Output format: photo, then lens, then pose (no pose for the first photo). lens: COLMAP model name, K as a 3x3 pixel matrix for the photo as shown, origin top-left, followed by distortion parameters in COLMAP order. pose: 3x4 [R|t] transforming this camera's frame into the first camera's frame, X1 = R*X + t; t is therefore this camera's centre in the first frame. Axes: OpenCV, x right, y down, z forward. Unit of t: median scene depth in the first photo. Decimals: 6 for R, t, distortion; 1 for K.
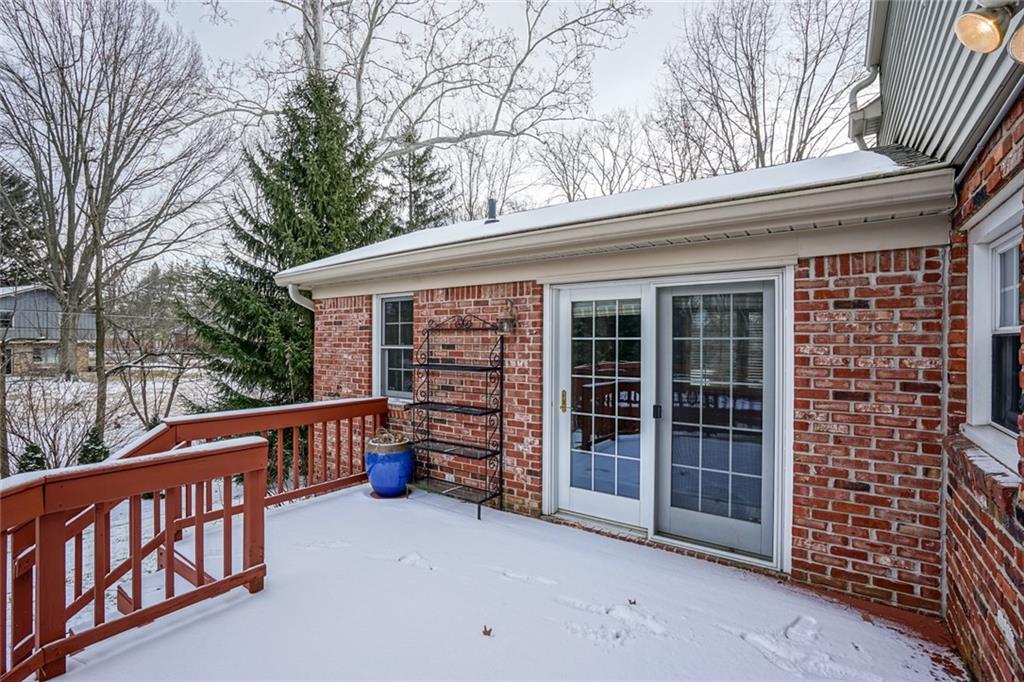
lens RADIAL K [[476.7, 0, 504.2], [0, 476.7, 343.6], [0, 0, 1]] dist [0.000548, 0.001519]
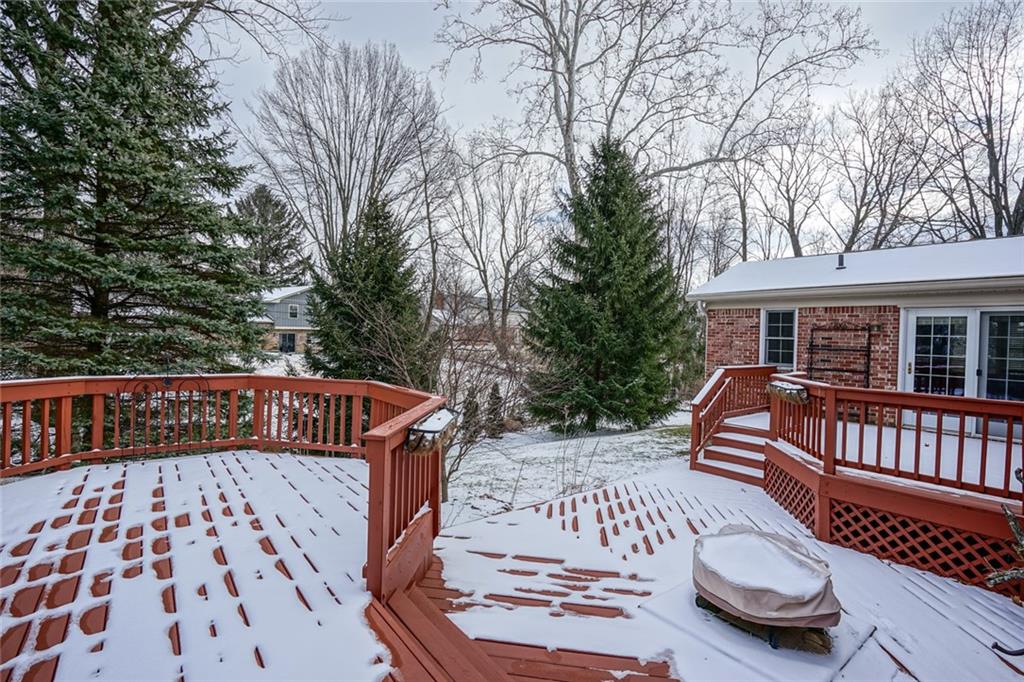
lens RADIAL K [[476.7, 0, 518.6], [0, 476.7, 345.2], [0, 0, 1]] dist [0.000548, 0.001519]
pose [[0.970005, 0.033743, -0.240731, -0.912878], [-0.030650, 0.999393, 0.016582, 0.042396], [0.241144, -0.008706, 0.970450, -1.208003]]
